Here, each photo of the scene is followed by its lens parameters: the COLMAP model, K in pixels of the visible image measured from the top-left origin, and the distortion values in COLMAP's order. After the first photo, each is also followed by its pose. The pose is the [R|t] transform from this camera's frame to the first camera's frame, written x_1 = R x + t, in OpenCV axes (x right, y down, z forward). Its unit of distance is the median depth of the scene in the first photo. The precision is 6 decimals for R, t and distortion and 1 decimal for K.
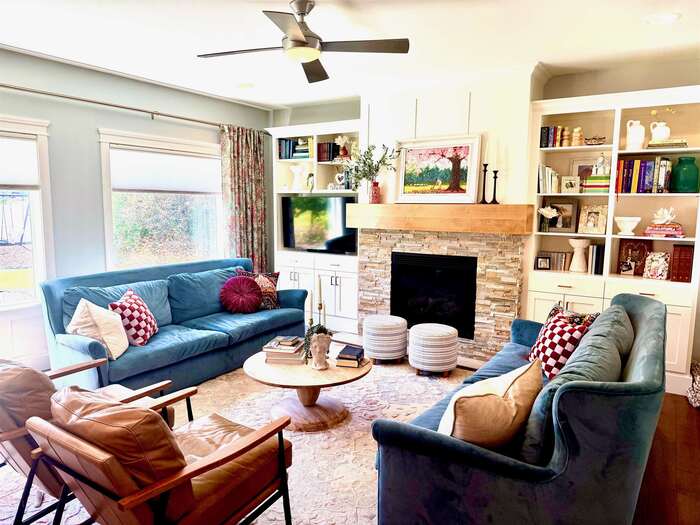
lens RADIAL K [[483.6, 0, 350.0], [0, 483.6, 262.5], [0, 0, 1]] dist [0.136950, -0.204160]
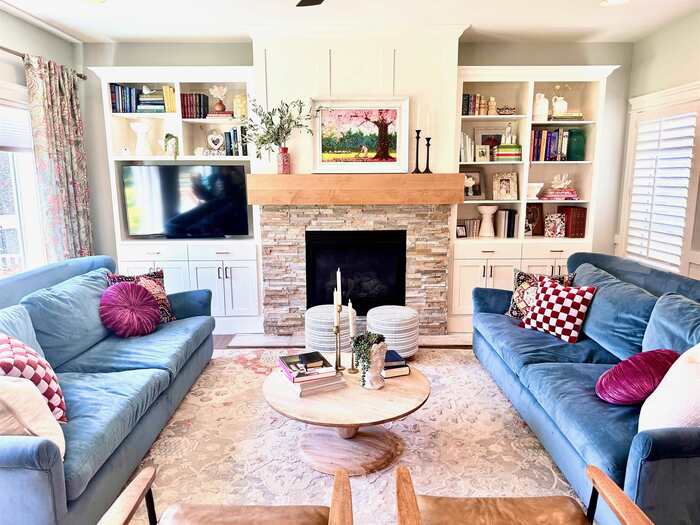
lens RADIAL K [[483.6, 0, 350.0], [0, 483.6, 262.5], [0, 0, 1]] dist [0.136950, -0.204160]
pose [[0.839166, -0.108891, 0.532863, -0.346731], [0.078807, 0.993757, 0.078968, -0.031626], [-0.538136, -0.024274, 0.842509, 0.262949]]
